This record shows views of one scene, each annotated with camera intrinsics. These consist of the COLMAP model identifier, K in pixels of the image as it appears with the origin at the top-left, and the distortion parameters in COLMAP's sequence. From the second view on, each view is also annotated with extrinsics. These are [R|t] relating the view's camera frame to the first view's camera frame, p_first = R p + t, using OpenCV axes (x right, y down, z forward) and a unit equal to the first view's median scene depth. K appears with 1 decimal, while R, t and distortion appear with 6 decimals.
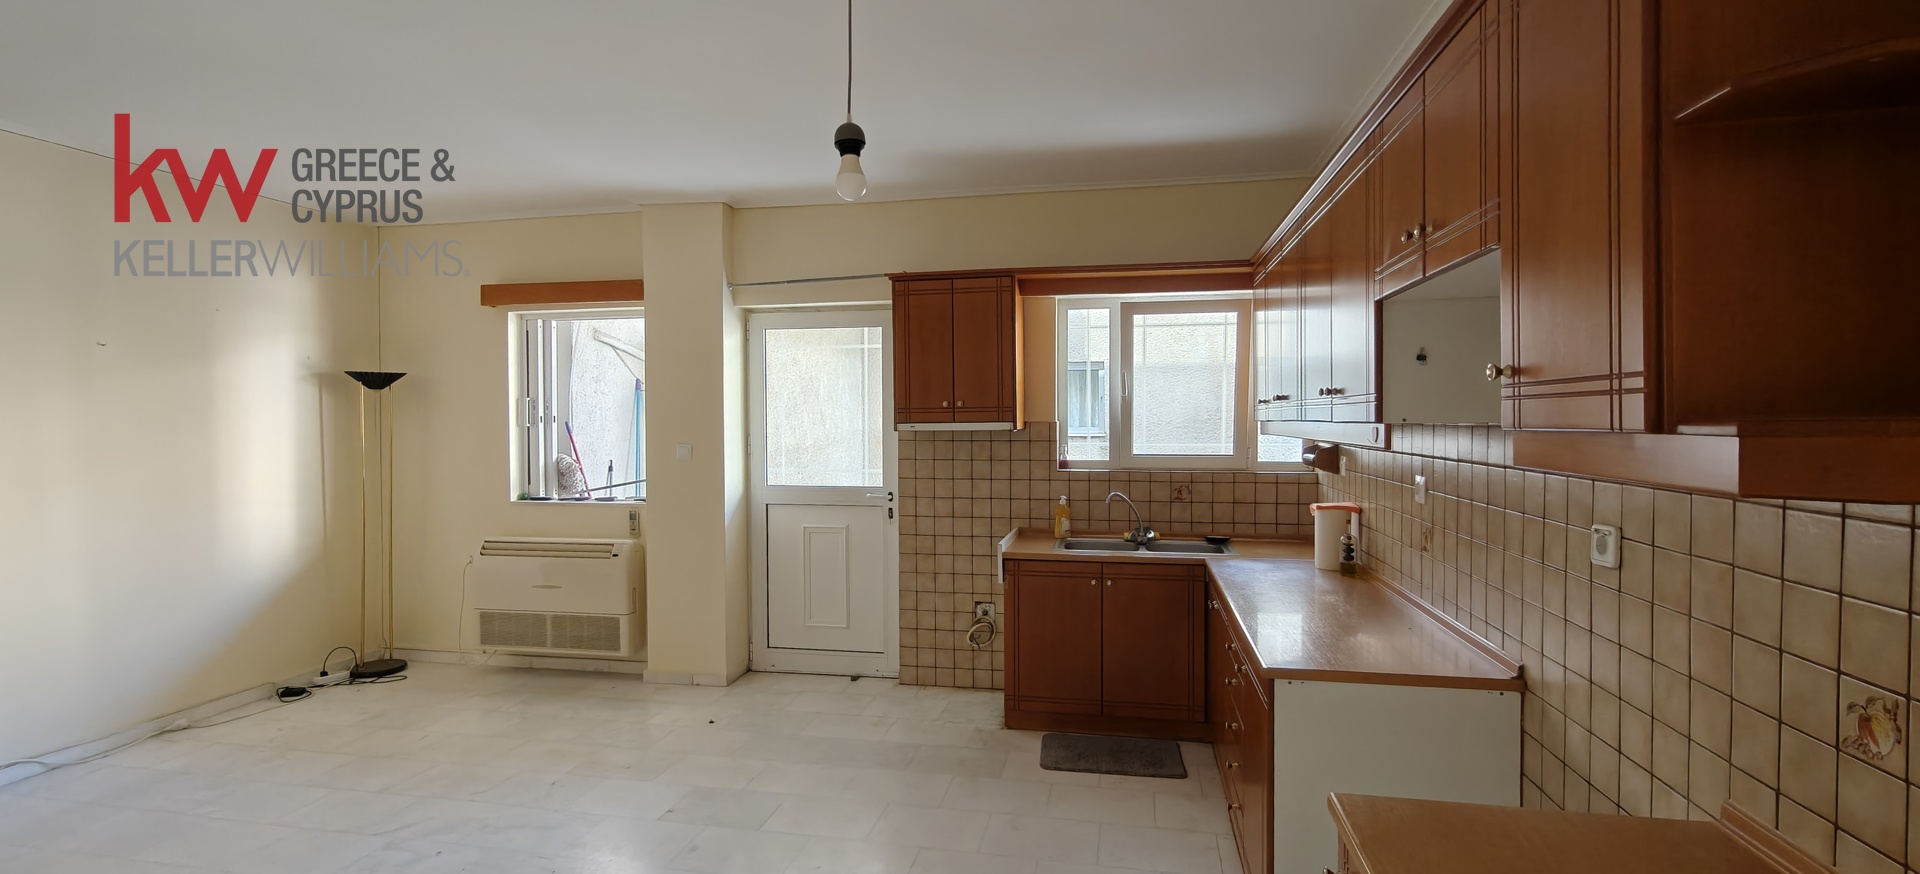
lens RADIAL K [[867.6, 0, 957.2], [0, 867.6, 438.7], [0, 0, 1]] dist [0.002684, -0.001321]
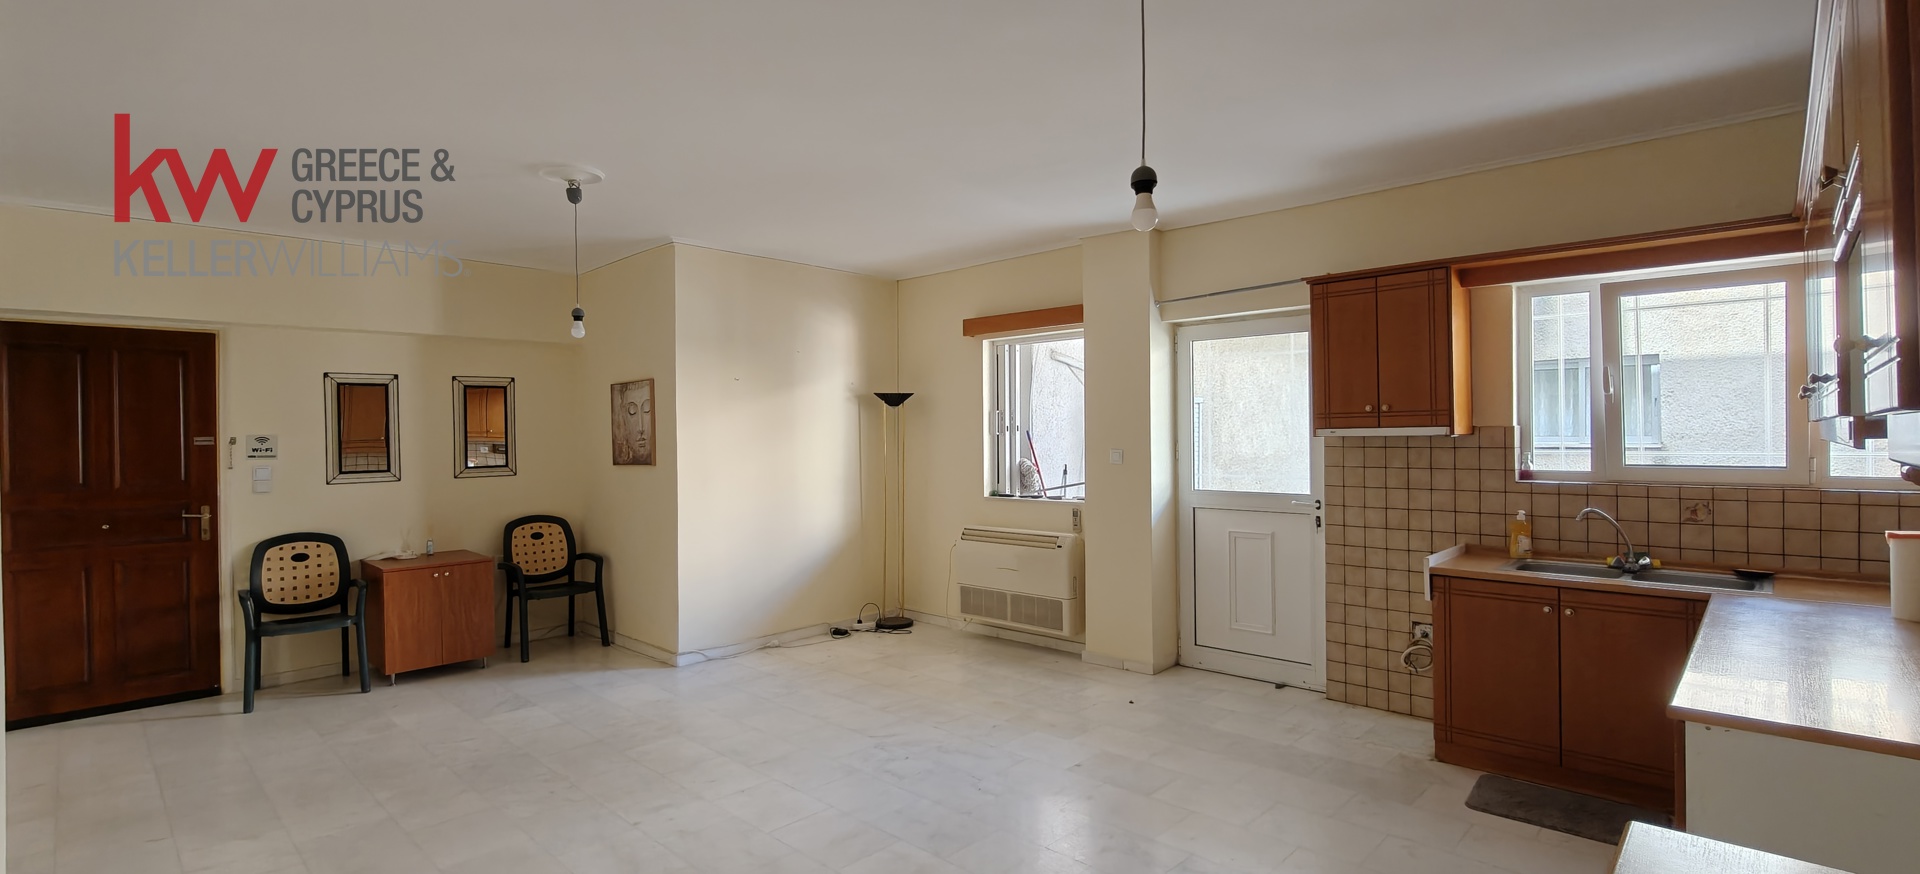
lens RADIAL K [[867.6, 0, 951.9], [0, 867.6, 438.3], [0, 0, 1]] dist [0.002684, -0.001321]
pose [[0.845192, -0.001596, -0.534461, 0.099942], [-0.006907, 0.999879, -0.013908, 0.008737], [0.534419, 0.015447, 0.845079, -0.046657]]
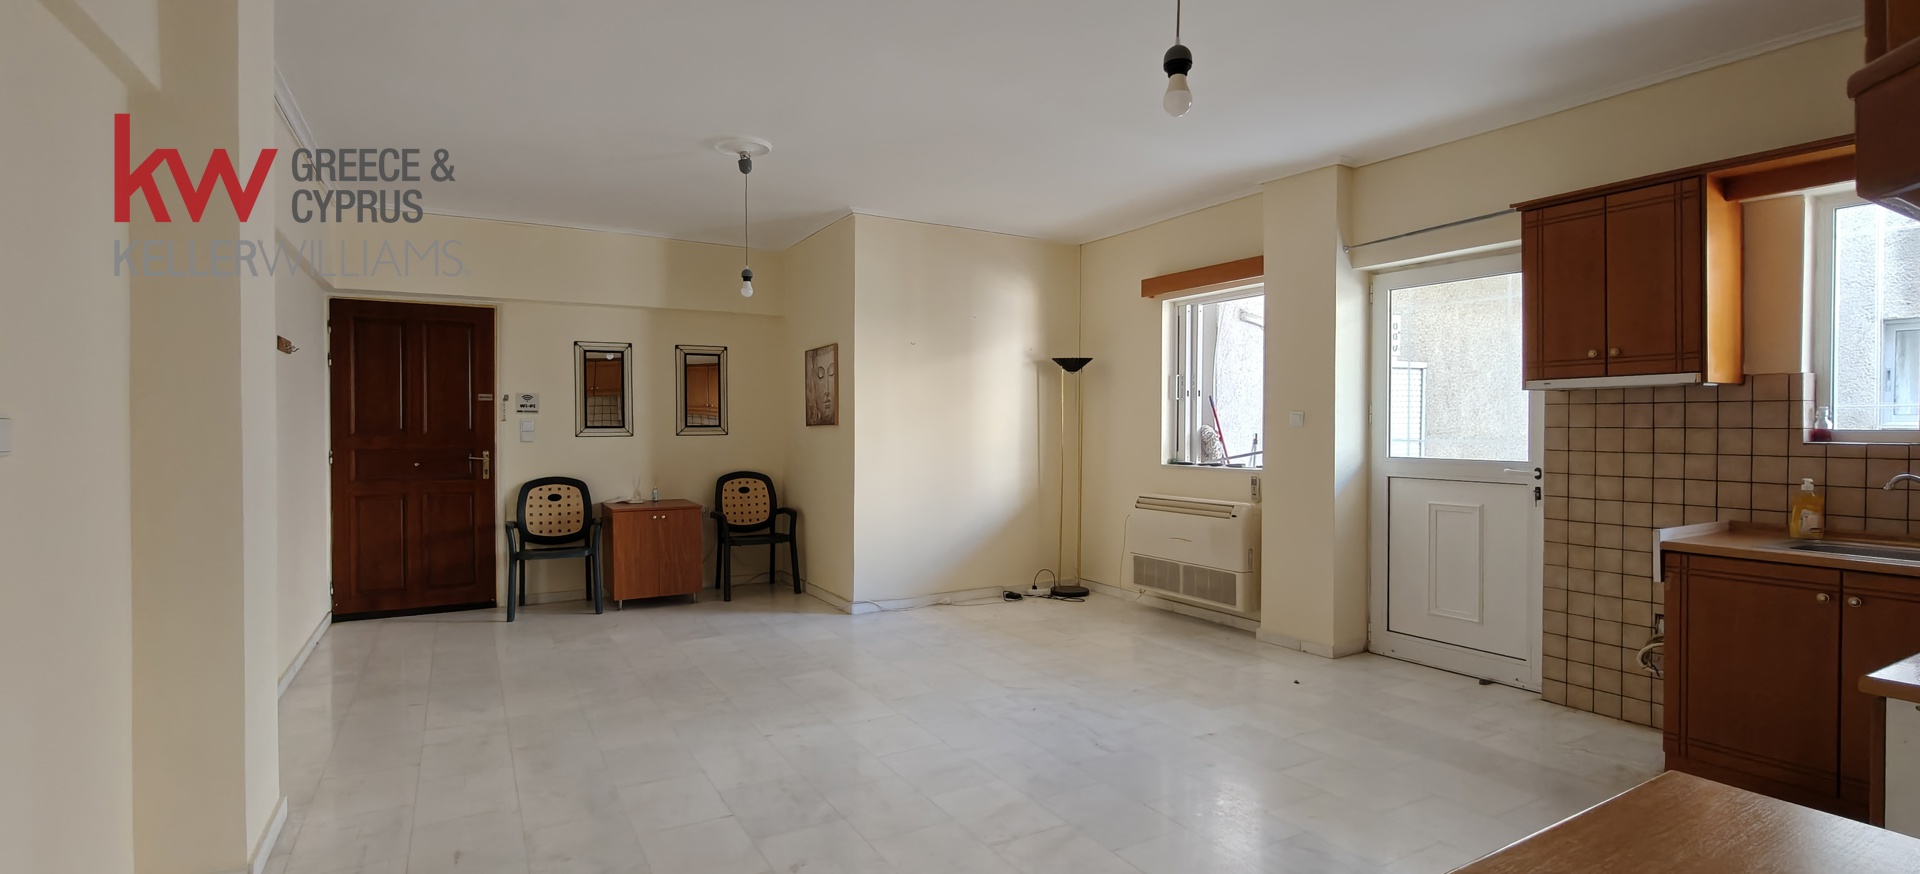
lens RADIAL K [[867.6, 0, 950.5], [0, 867.6, 438.6], [0, 0, 1]] dist [0.002684, -0.001321]
pose [[0.662765, 0.016088, -0.748654, 0.178375], [-0.023514, 0.999723, 0.000667, 0.047350], [0.748458, 0.017162, 0.662960, 0.025597]]
